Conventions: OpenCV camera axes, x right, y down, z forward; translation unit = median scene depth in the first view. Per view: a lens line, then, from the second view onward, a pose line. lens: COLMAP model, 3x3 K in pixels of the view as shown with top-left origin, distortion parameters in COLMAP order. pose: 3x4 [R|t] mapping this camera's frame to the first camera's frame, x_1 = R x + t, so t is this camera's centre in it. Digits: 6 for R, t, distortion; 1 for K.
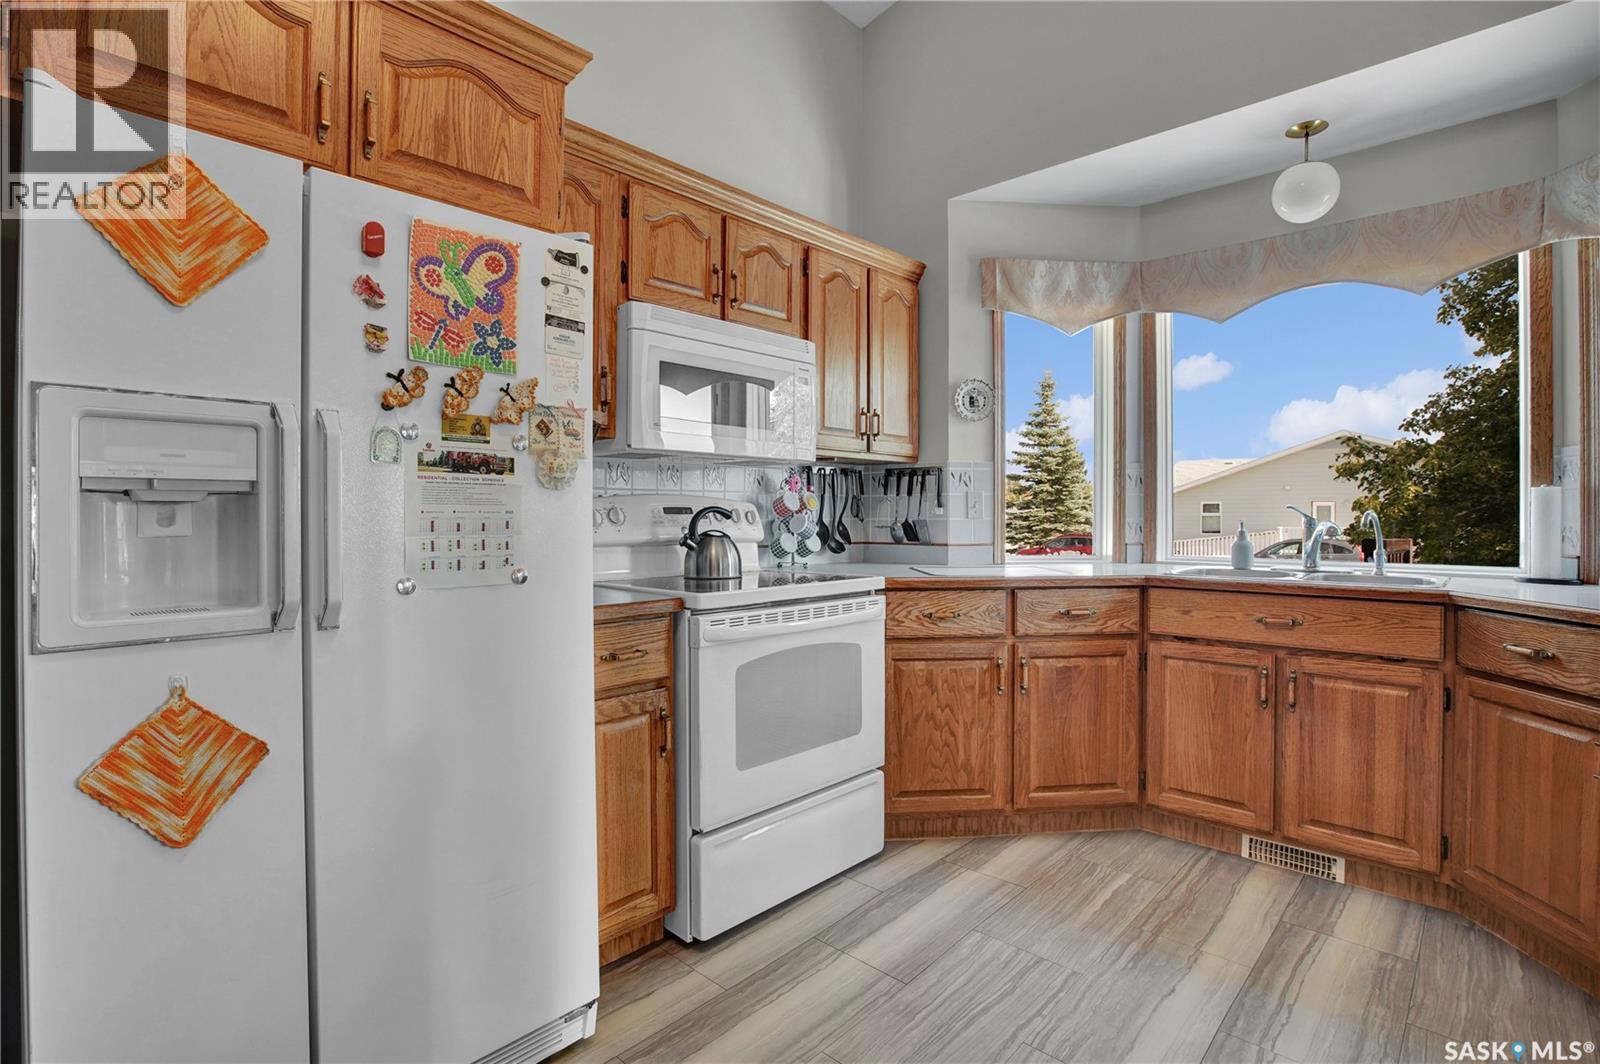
lens RADIAL K [[764.2, 0, 833.8], [0, 764.2, 518.0], [0, 0, 1]] dist [-0.035893, 0.006505]
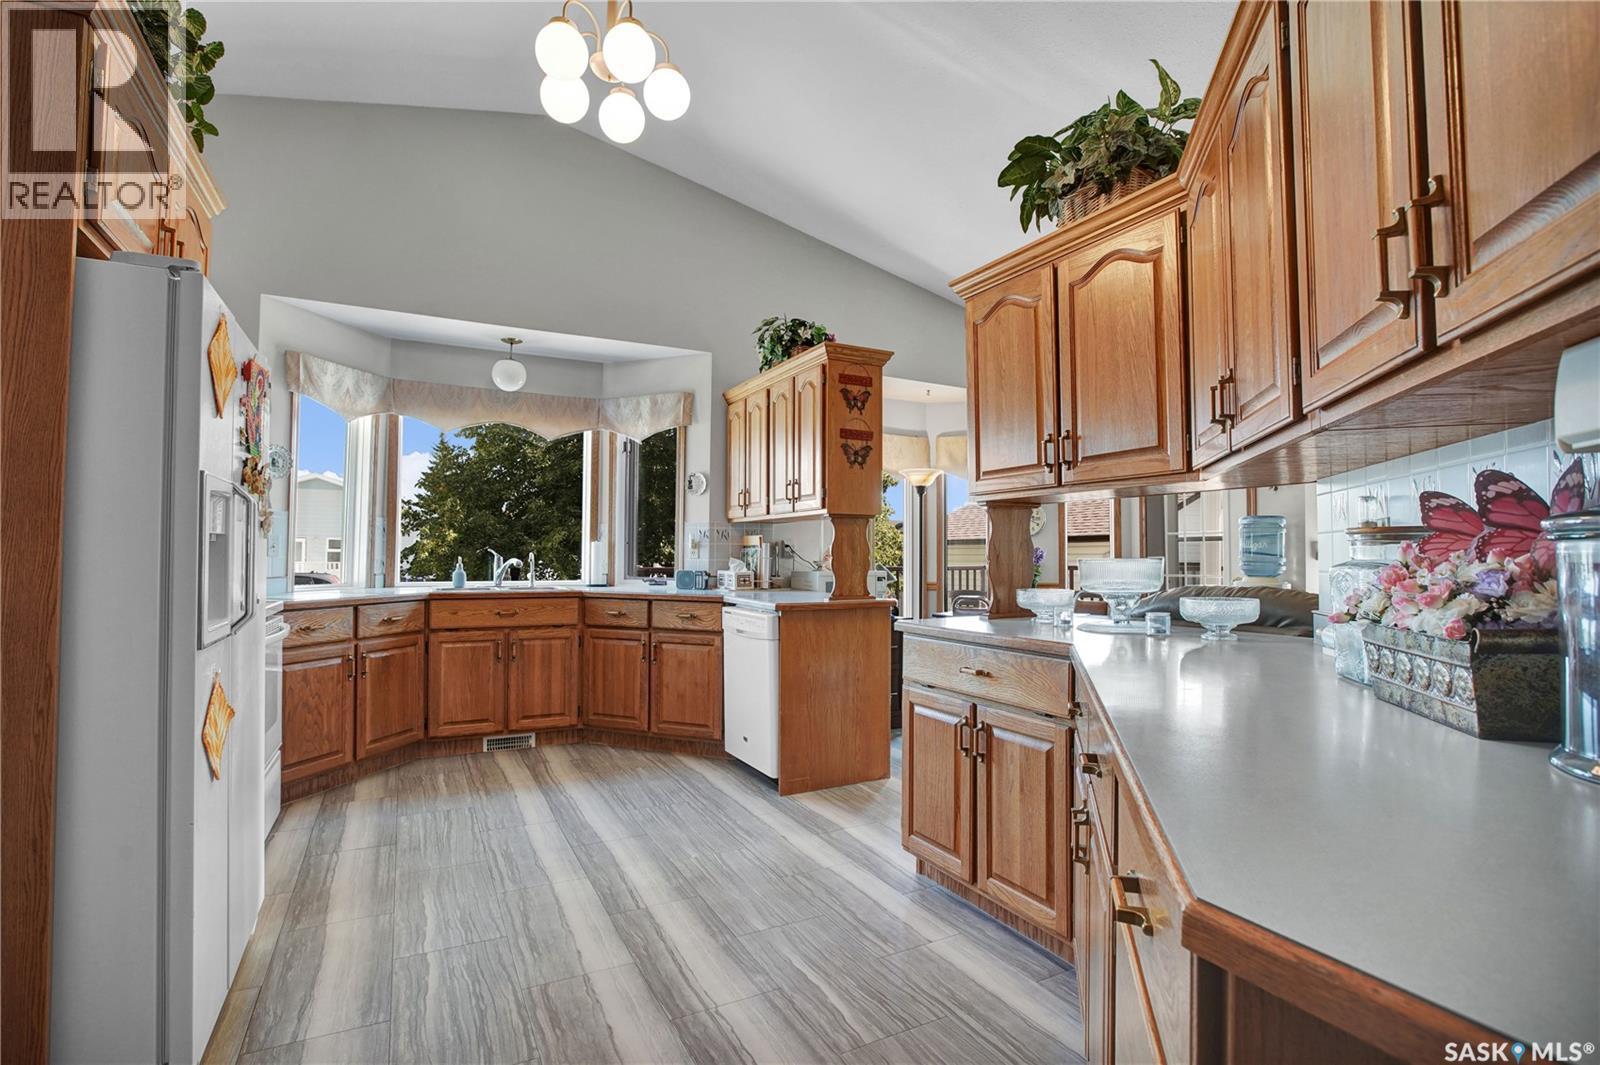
lens RADIAL K [[764.2, 0, 798.6], [0, 764.2, 535.5], [0, 0, 1]] dist [-0.035893, 0.006505]
pose [[0.340013, 0.023849, 0.940118, -0.883475], [-0.003056, 0.999701, -0.024256, -0.007749], [-0.940416, 0.005374, 0.339984, -0.285749]]
